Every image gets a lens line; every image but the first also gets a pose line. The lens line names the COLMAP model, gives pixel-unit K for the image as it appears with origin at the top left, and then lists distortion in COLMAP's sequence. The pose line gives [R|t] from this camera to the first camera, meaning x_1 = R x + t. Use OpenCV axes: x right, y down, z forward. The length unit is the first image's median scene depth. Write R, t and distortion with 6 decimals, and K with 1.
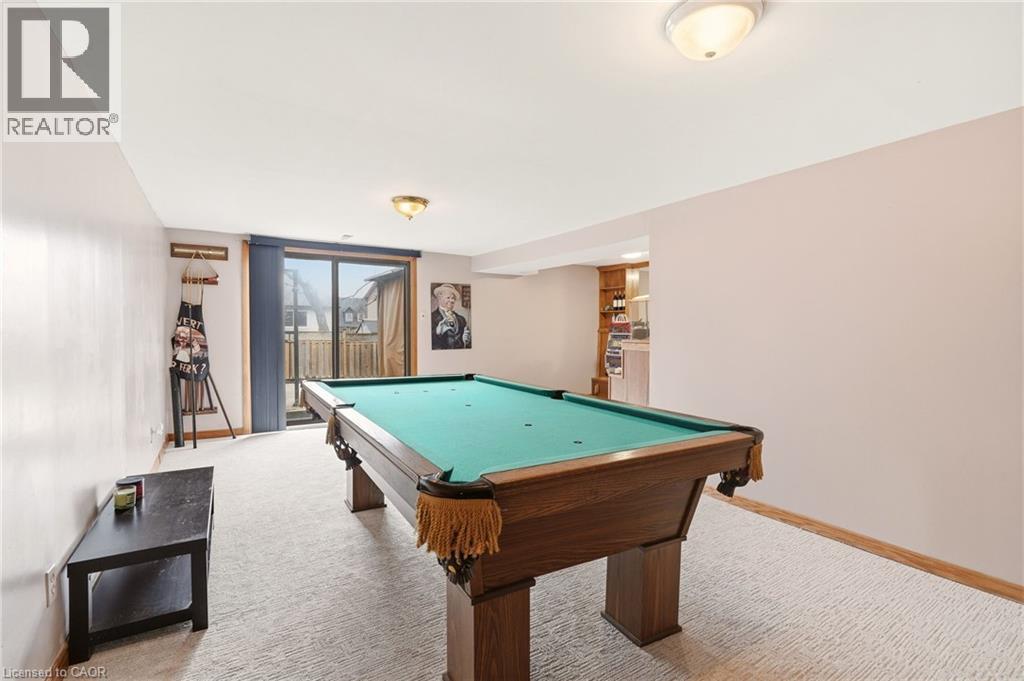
lens RADIAL K [[456.6, 0, 508.3], [0, 456.6, 340.6], [0, 0, 1]] dist [-0.008264, 0.002258]
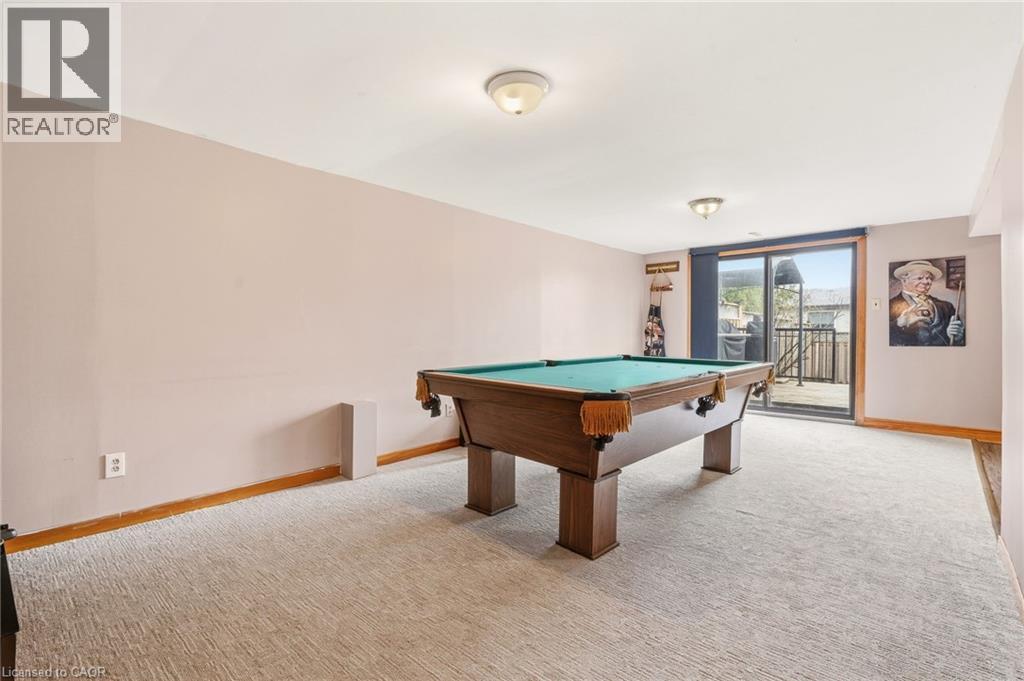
lens RADIAL K [[456.6, 0, 506.0], [0, 456.6, 336.5], [0, 0, 1]] dist [-0.008264, 0.002258]
pose [[0.281905, 0.006066, -0.959423, 0.410007], [-0.023187, 0.999731, -0.000492, 0.020125], [0.959162, 0.022385, 0.281970, 0.127413]]
